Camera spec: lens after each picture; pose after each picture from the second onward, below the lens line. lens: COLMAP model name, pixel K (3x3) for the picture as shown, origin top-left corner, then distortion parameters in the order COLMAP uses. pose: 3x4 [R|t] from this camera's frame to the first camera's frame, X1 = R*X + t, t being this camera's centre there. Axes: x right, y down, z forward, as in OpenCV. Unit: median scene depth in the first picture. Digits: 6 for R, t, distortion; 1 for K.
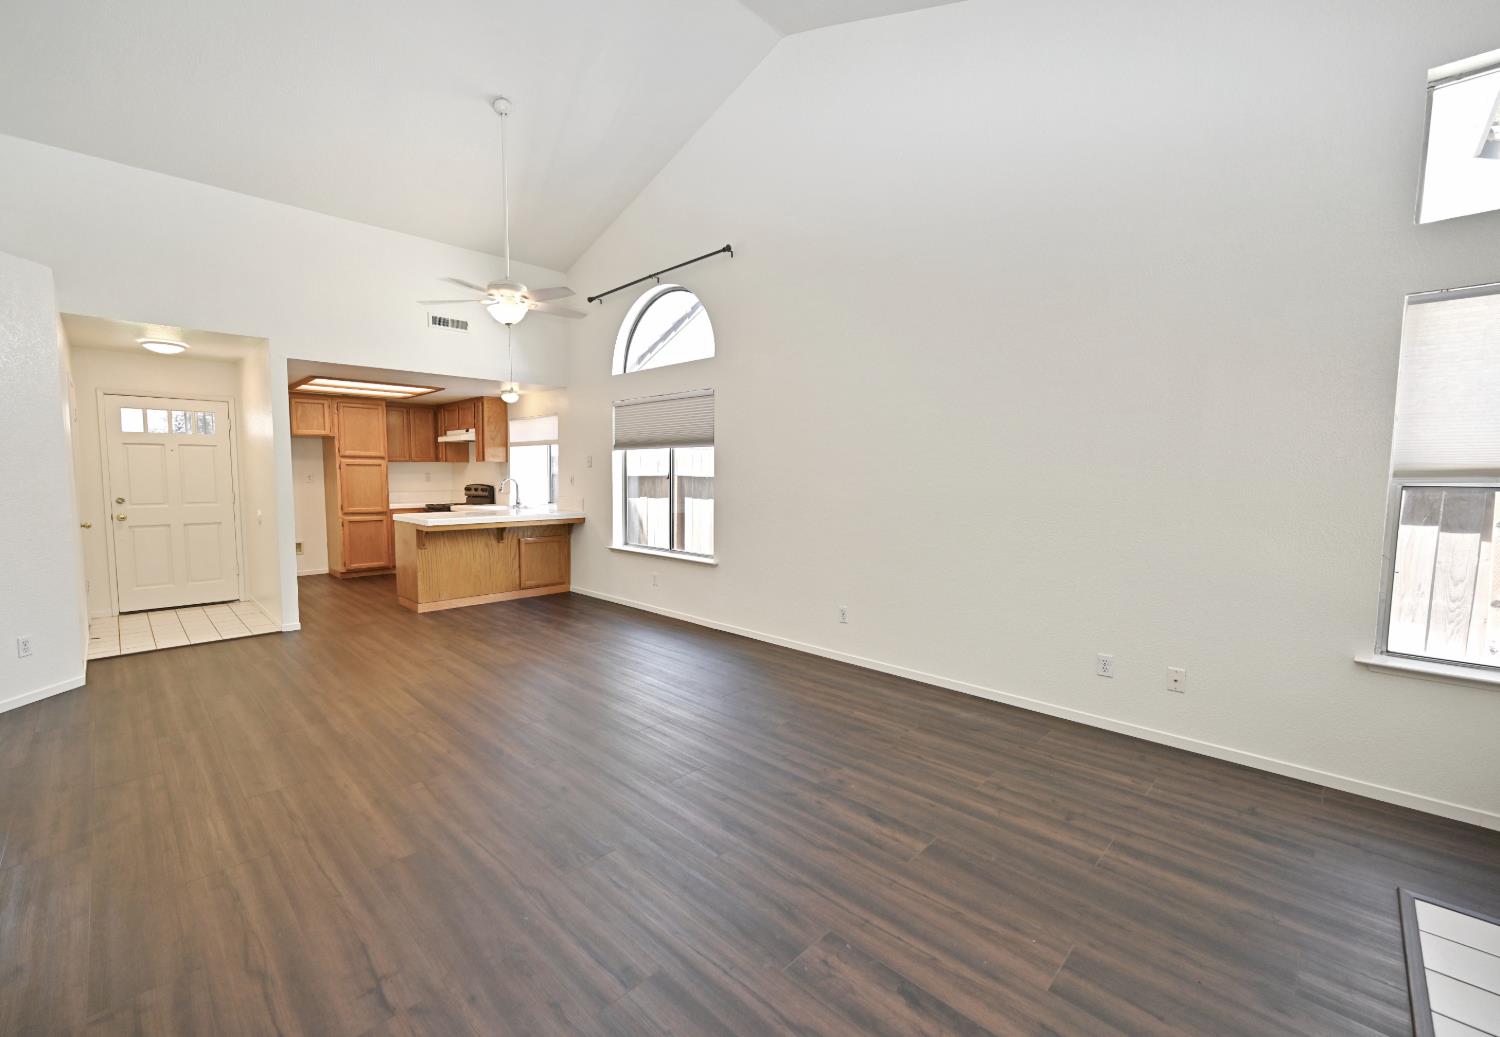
lens RADIAL K [[629.7, 0, 704.0], [0, 629.7, 524.7], [0, 0, 1]] dist [-0.000638, 0.000010]
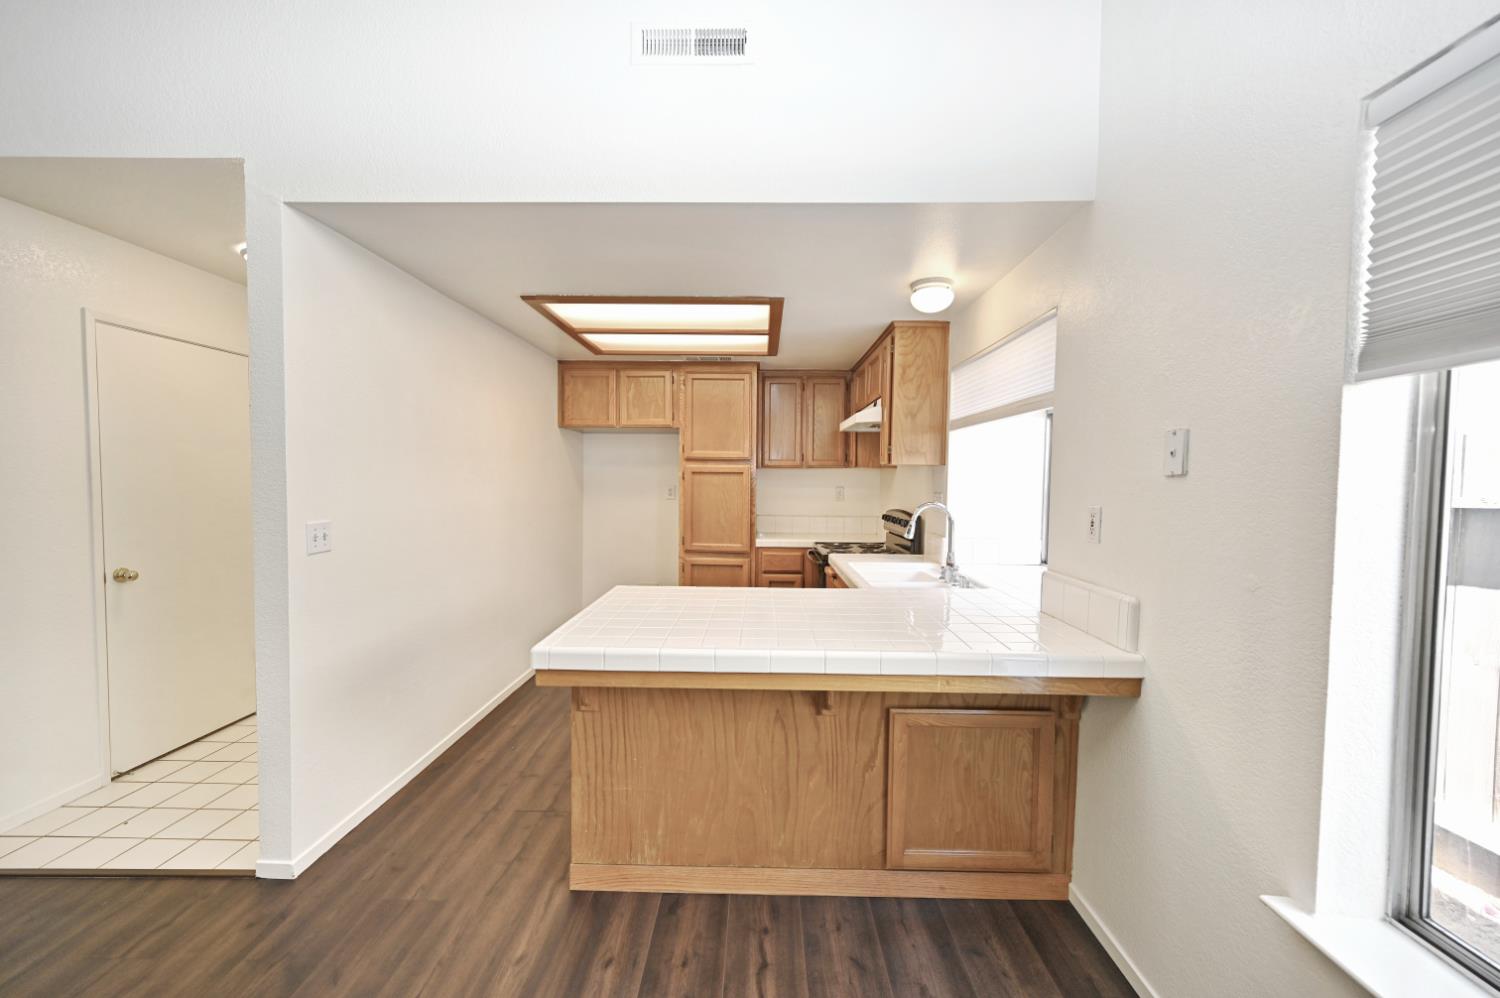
lens RADIAL K [[589.8, 0, 755.3], [0, 589.8, 501.7], [0, 0, 1]] dist [0.000583, -0.000111]
pose [[0.719026, 0.030712, -0.694304, -0.145420], [-0.065405, 0.997580, -0.023608, -0.068405], [0.691899, 0.062385, 0.719294, 0.752880]]
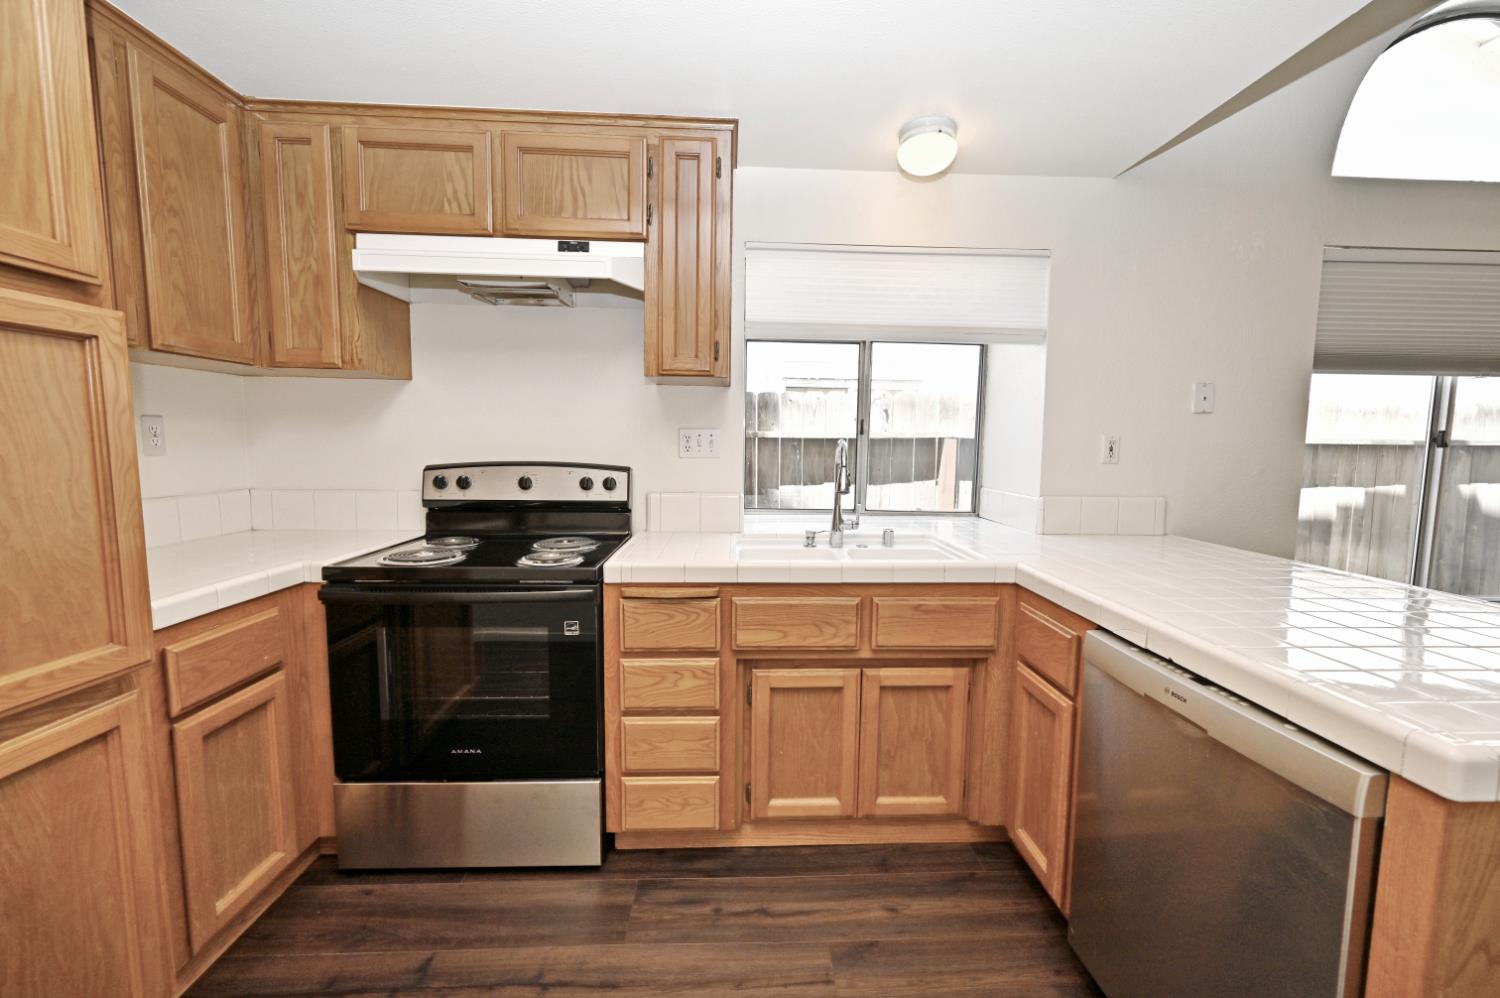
lens RADIAL K [[592.0, 0, 759.3], [0, 592.0, 498.0], [0, 0, 1]] dist [0.000415, -0.000057]
pose [[0.655815, -0.066499, 0.751987, -0.637842], [0.051612, 0.997732, 0.043220, -0.072150], [-0.753155, 0.010467, 0.657760, 0.995481]]
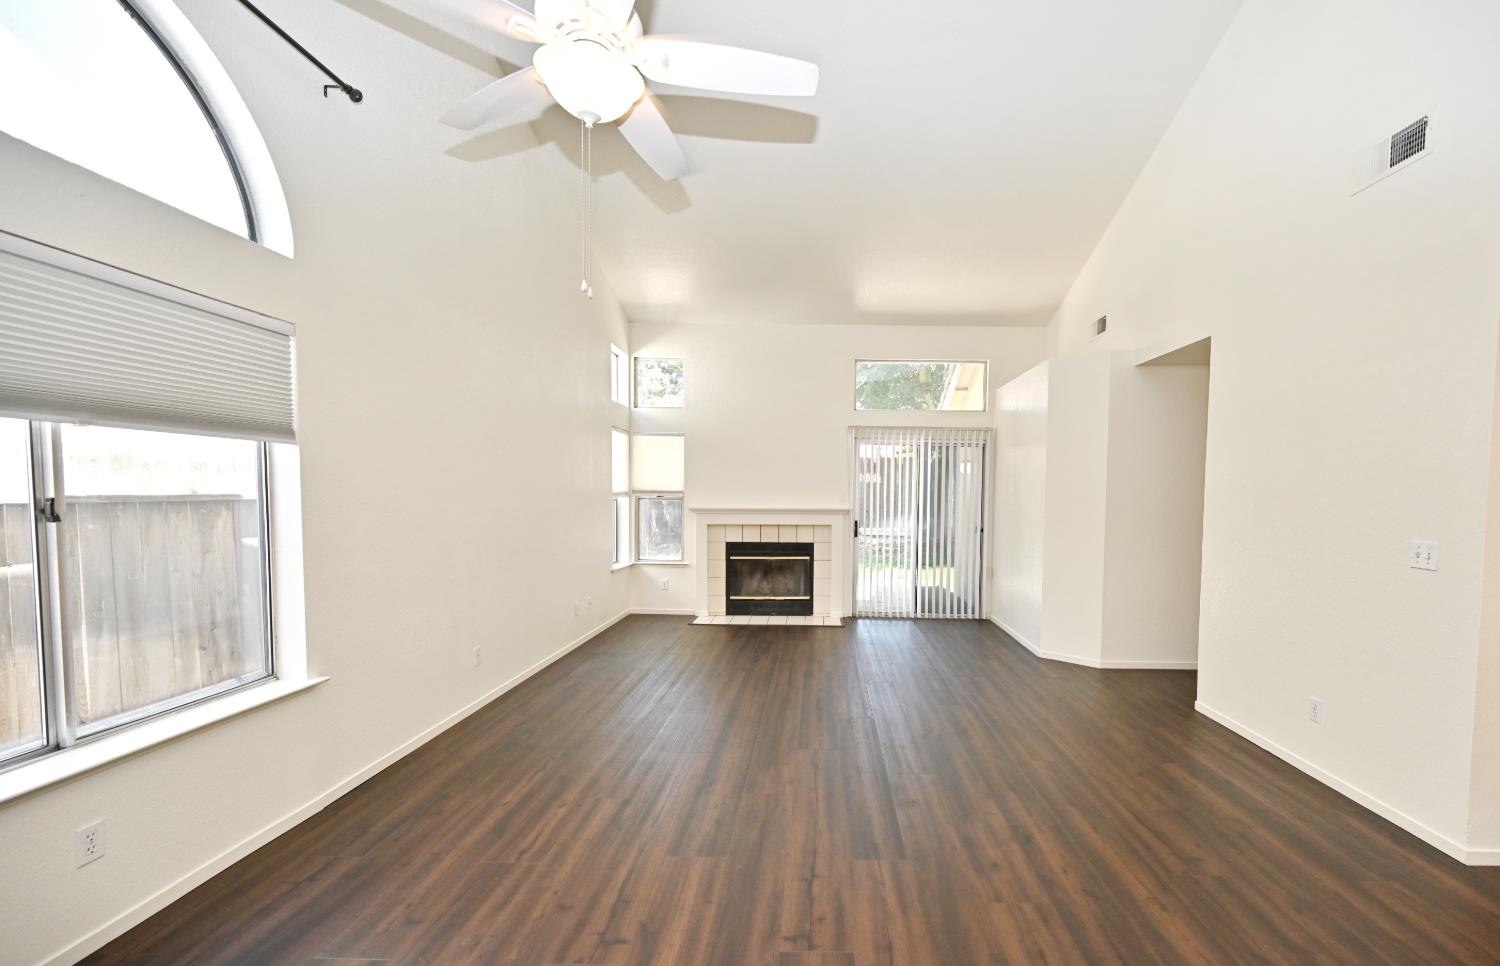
lens RADIAL K [[632.1, 0, 812.6], [0, 632.1, 523.4], [0, 0, 1]] dist [-0.000304, 0.000013]
pose [[-0.714788, -0.043431, 0.697991, -0.498091], [0.046264, 0.992947, 0.109161, -0.080241], [-0.697809, 0.110319, -0.707737, 0.876230]]
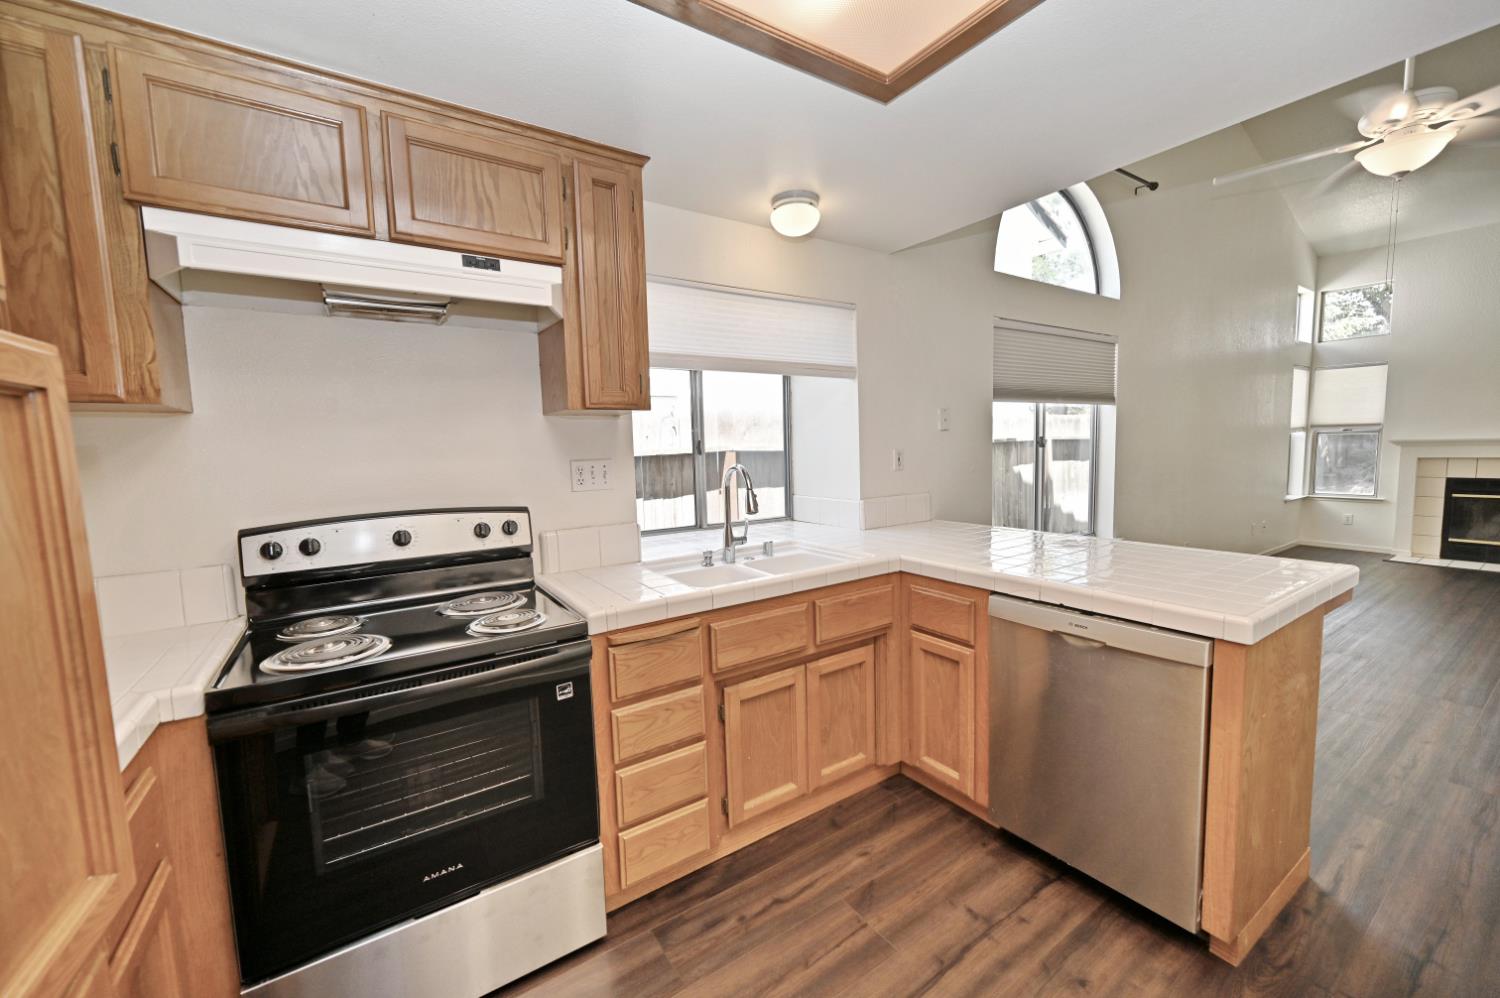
lens RADIAL K [[589.8, 0, 755.3], [0, 589.8, 501.7], [0, 0, 1]] dist [0.000583, -0.000111]
pose [[0.166717, -0.103871, 0.980518, -0.709871], [0.109296, 0.990254, 0.086319, -0.094945], [-0.979928, 0.092776, 0.176445, 1.103226]]
